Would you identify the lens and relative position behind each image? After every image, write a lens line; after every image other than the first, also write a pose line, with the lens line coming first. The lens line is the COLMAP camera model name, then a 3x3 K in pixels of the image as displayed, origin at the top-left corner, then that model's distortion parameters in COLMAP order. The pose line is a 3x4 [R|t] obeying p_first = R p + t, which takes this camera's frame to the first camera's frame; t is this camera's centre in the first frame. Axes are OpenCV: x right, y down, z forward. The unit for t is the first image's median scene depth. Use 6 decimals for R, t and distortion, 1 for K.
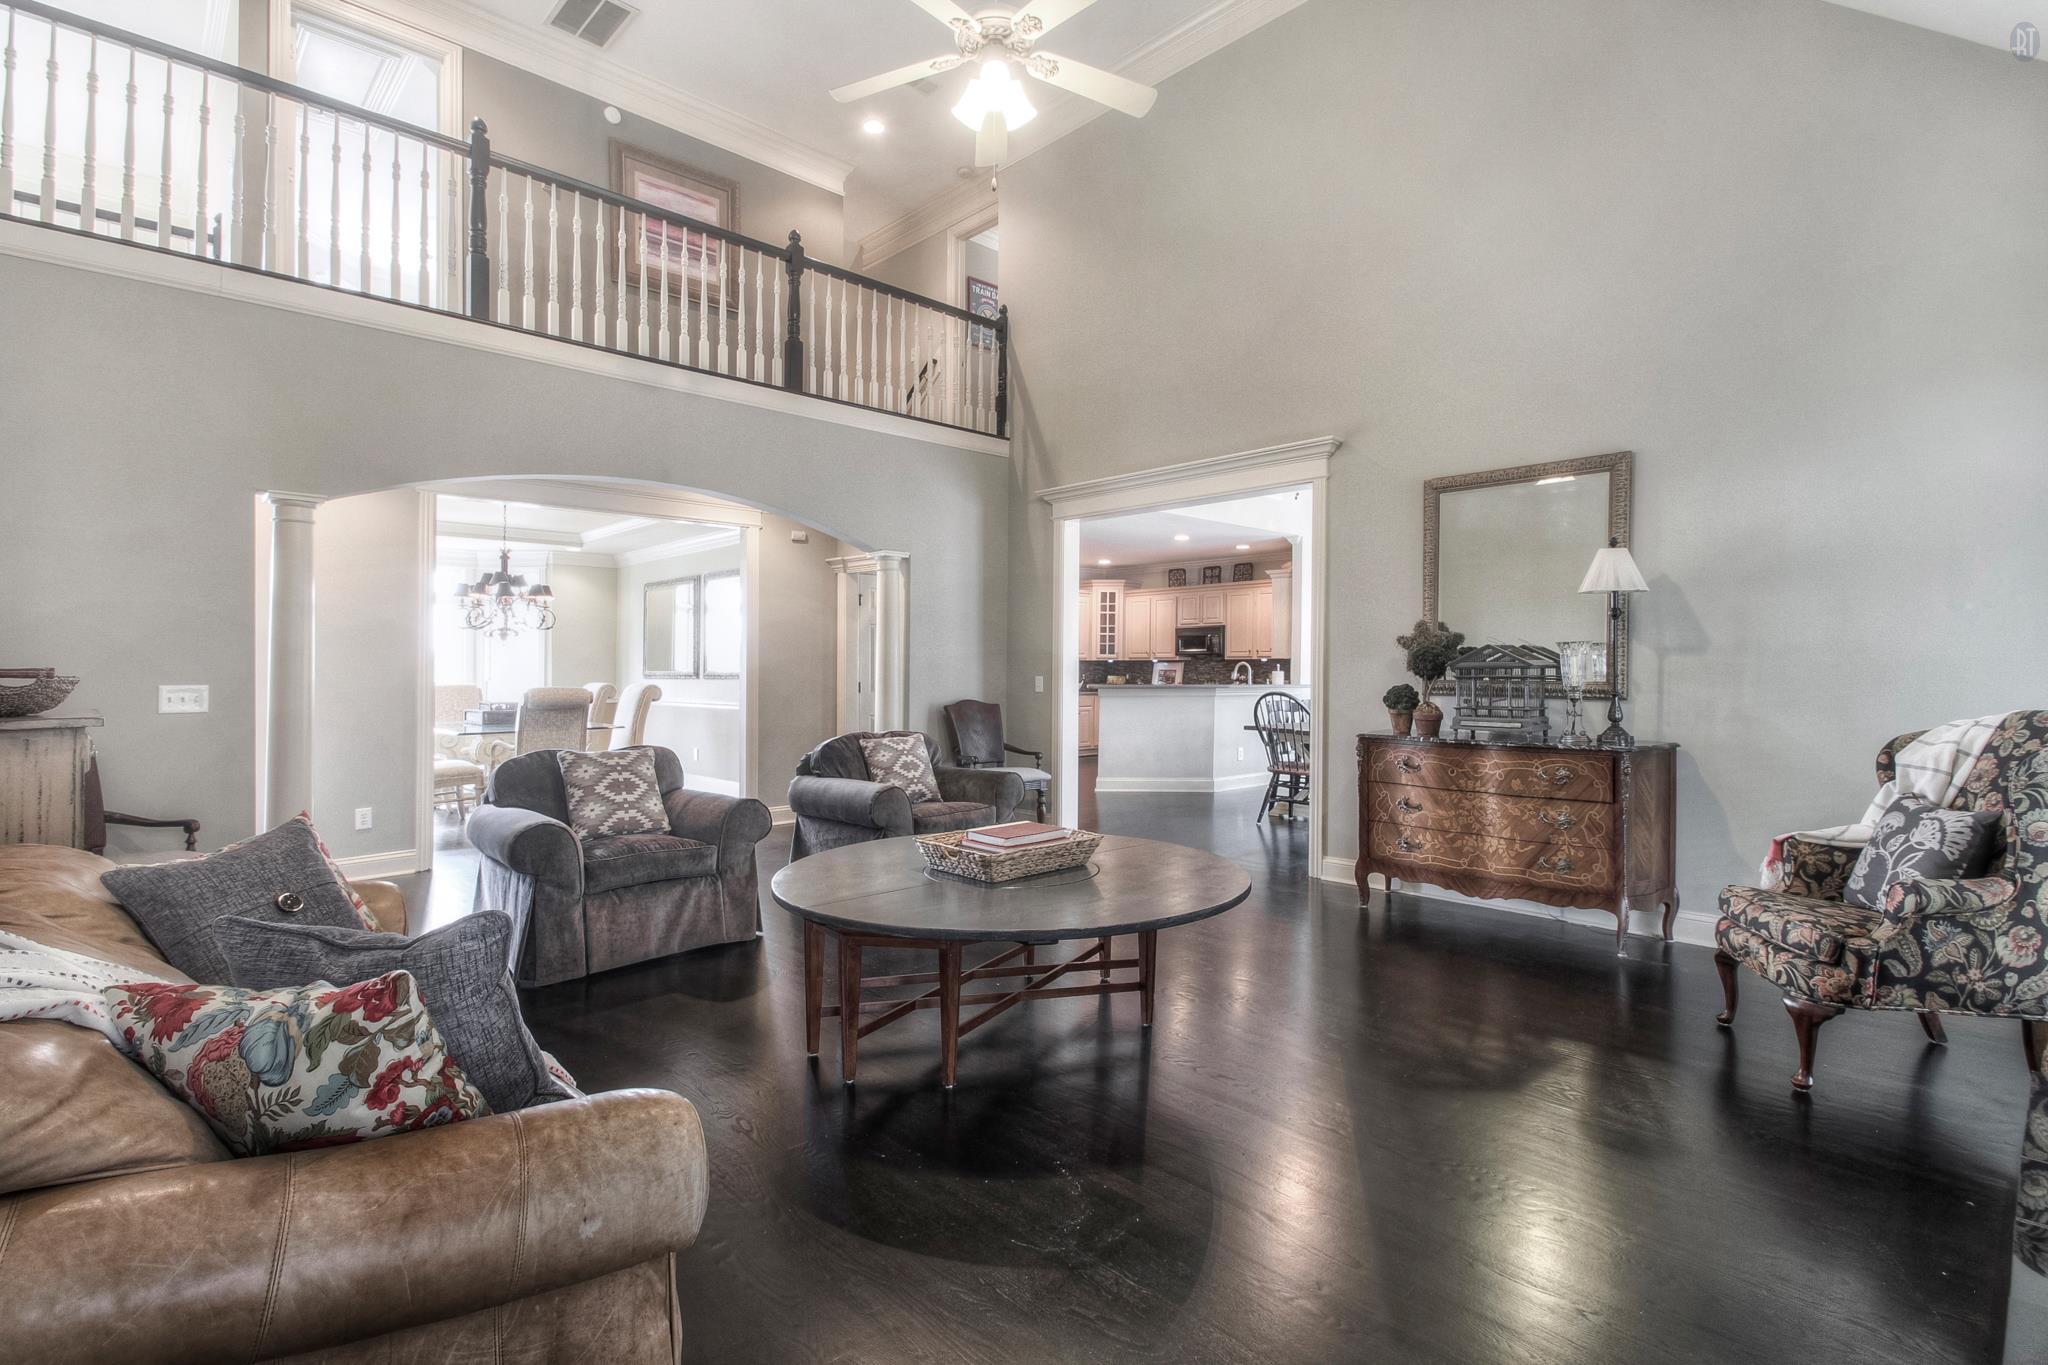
lens RADIAL K [[969.8, 0, 1012.7], [0, 969.8, 676.7], [0, 0, 1]] dist [-0.001554, -0.000576]
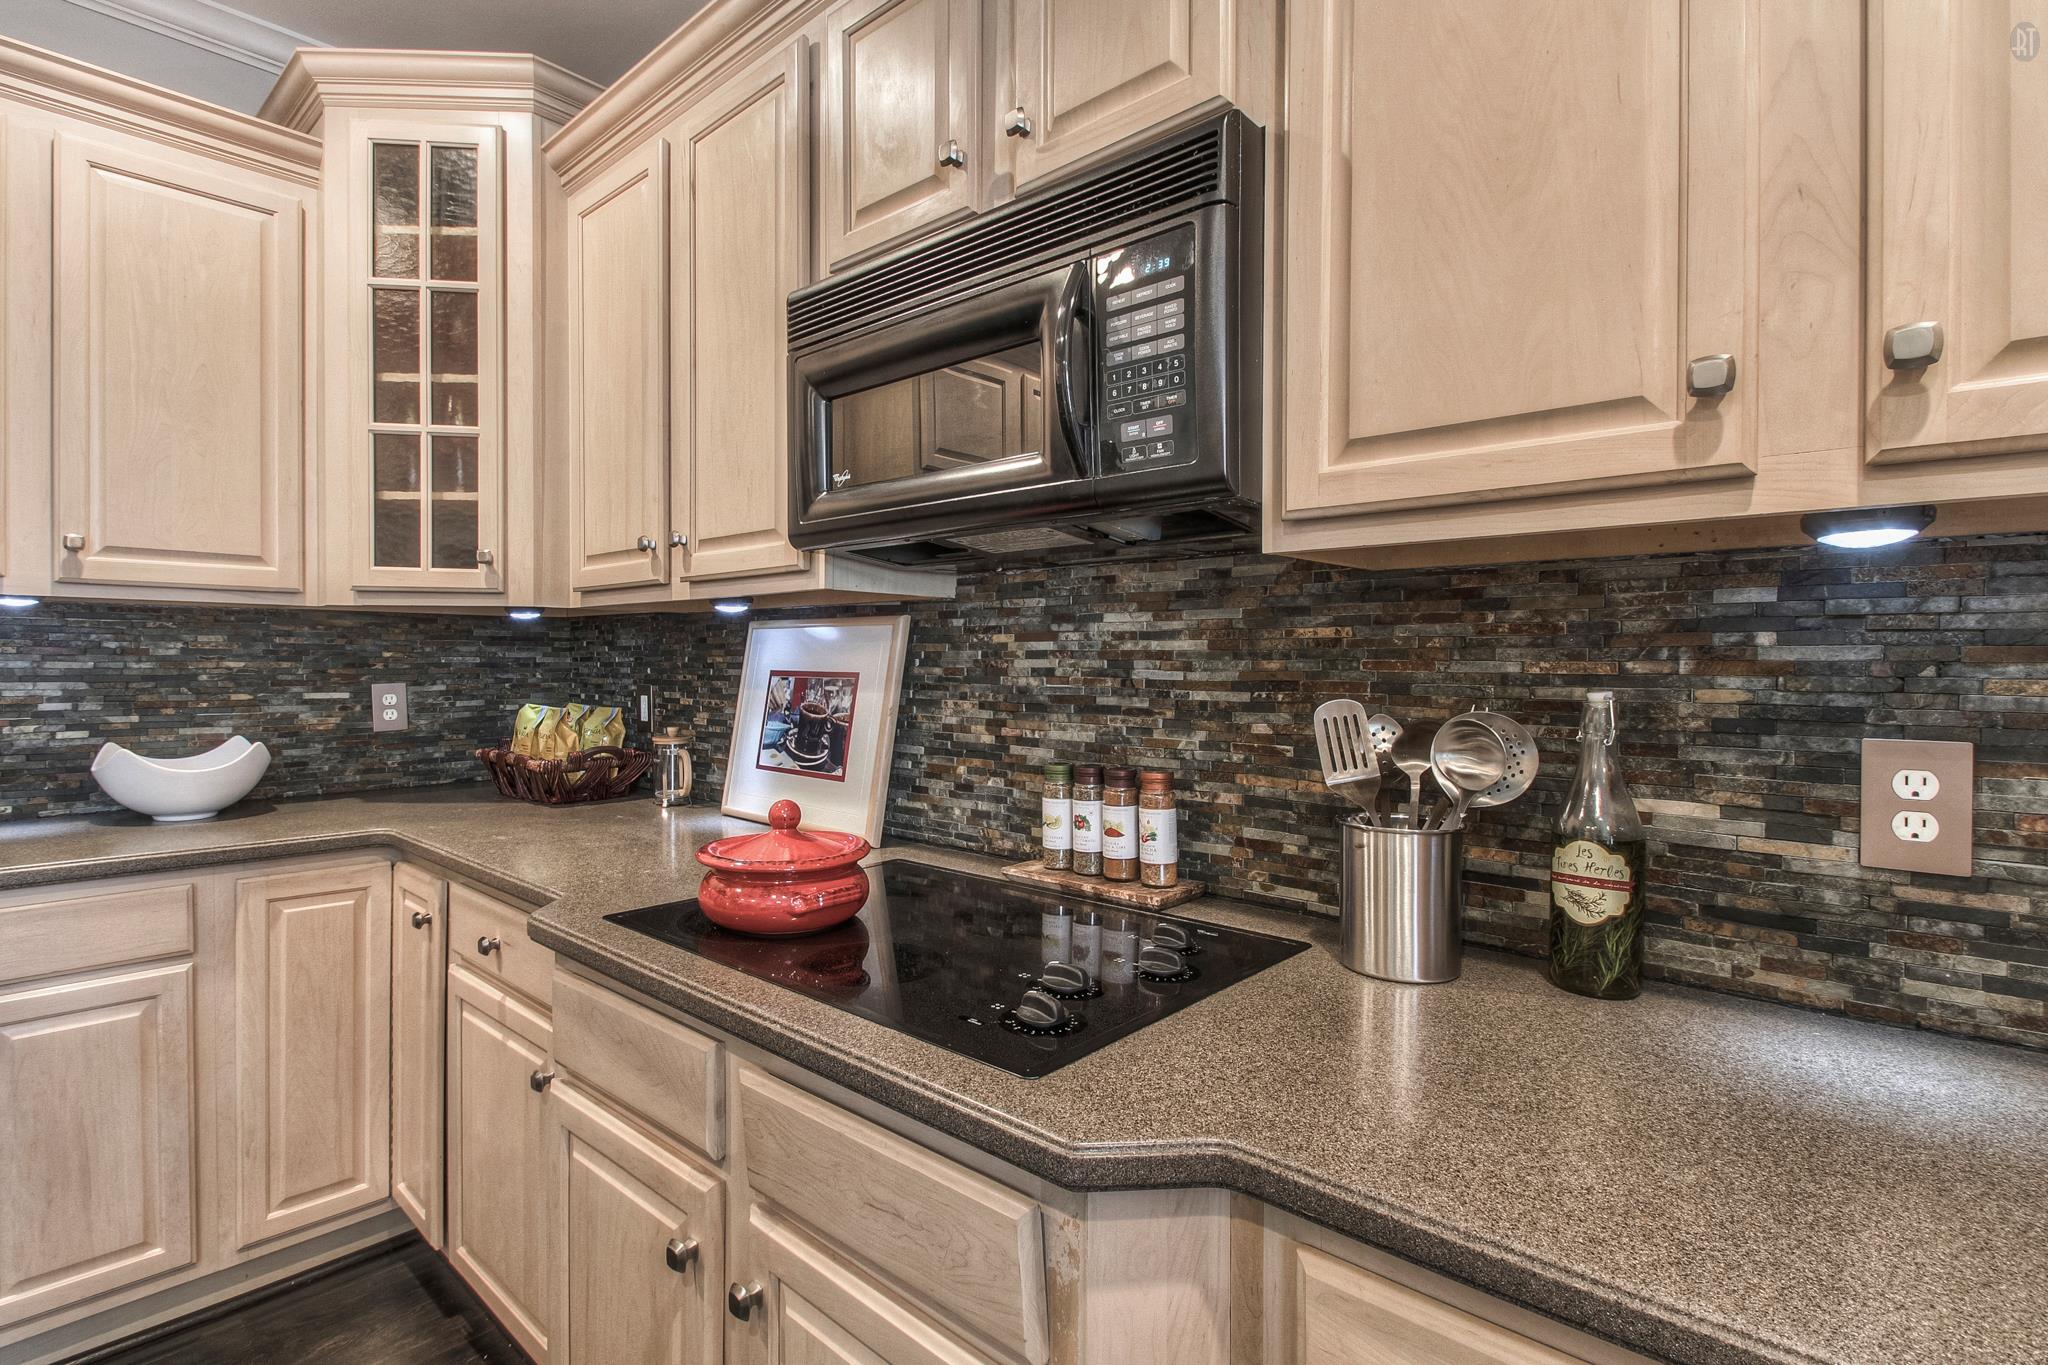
lens RADIAL K [[969.8, 0, 1022.3], [0, 969.8, 680.2], [0, 0, 1]] dist [-0.001554, -0.000576]
pose [[0.995588, -0.005473, 0.093676, 0.179668], [0.003409, 0.999748, 0.022180, -0.008861], [-0.093774, -0.021763, 0.995356, 0.863826]]
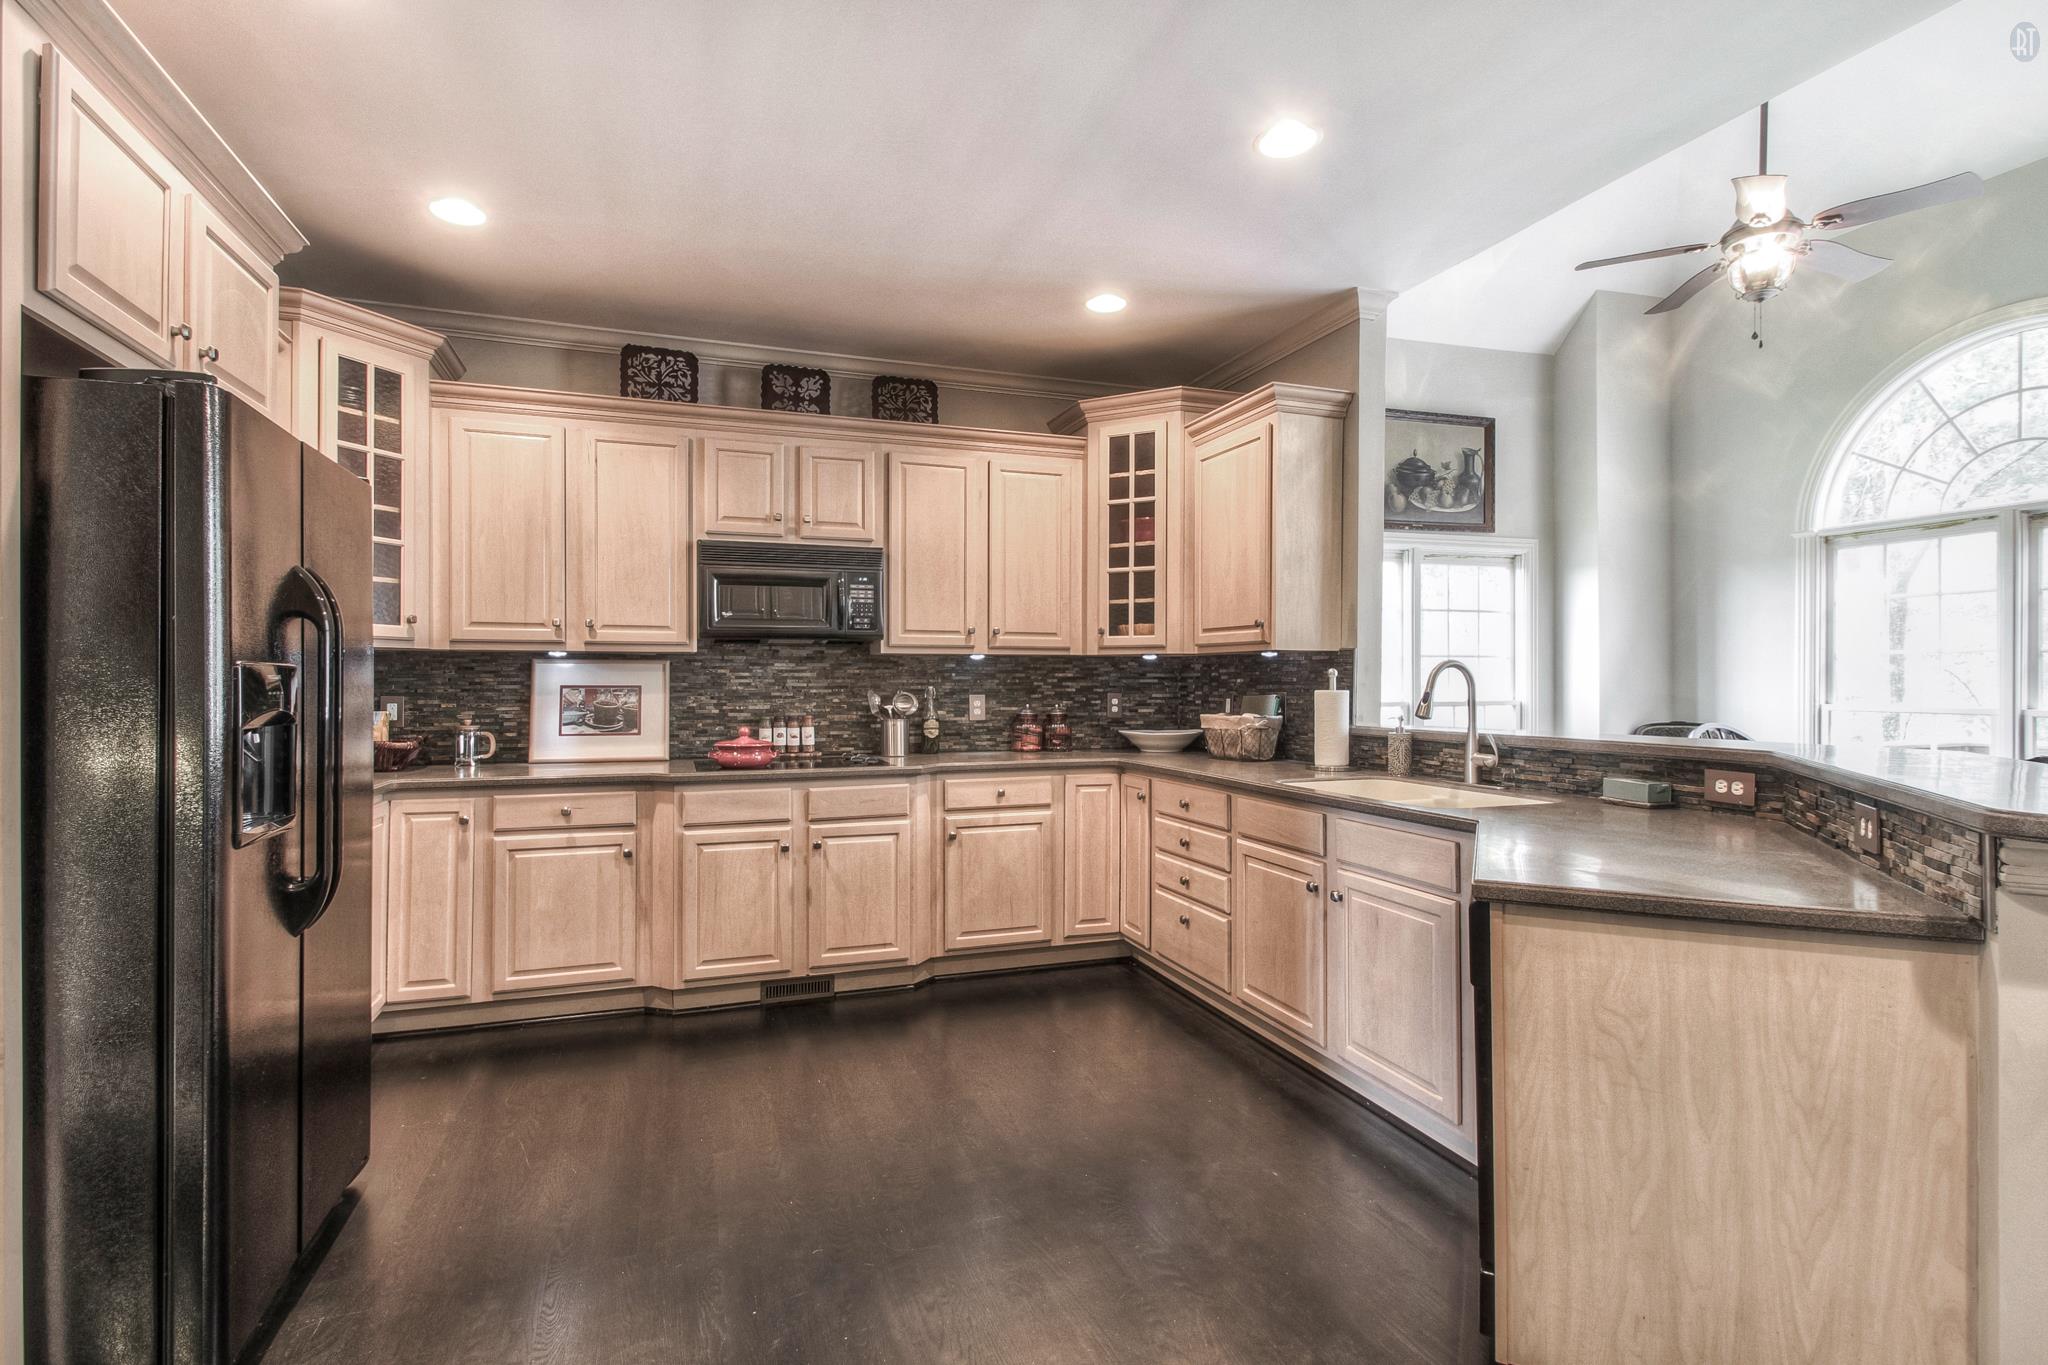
lens RADIAL K [[969.8, 0, 1010.7], [0, 969.8, 681.0], [0, 0, 1]] dist [-0.001554, -0.000576]
pose [[0.414597, -0.003512, 0.909998, -0.057963], [0.004192, 0.999989, 0.001949, -0.008502], [-0.909996, 0.003006, 0.414607, 0.772132]]
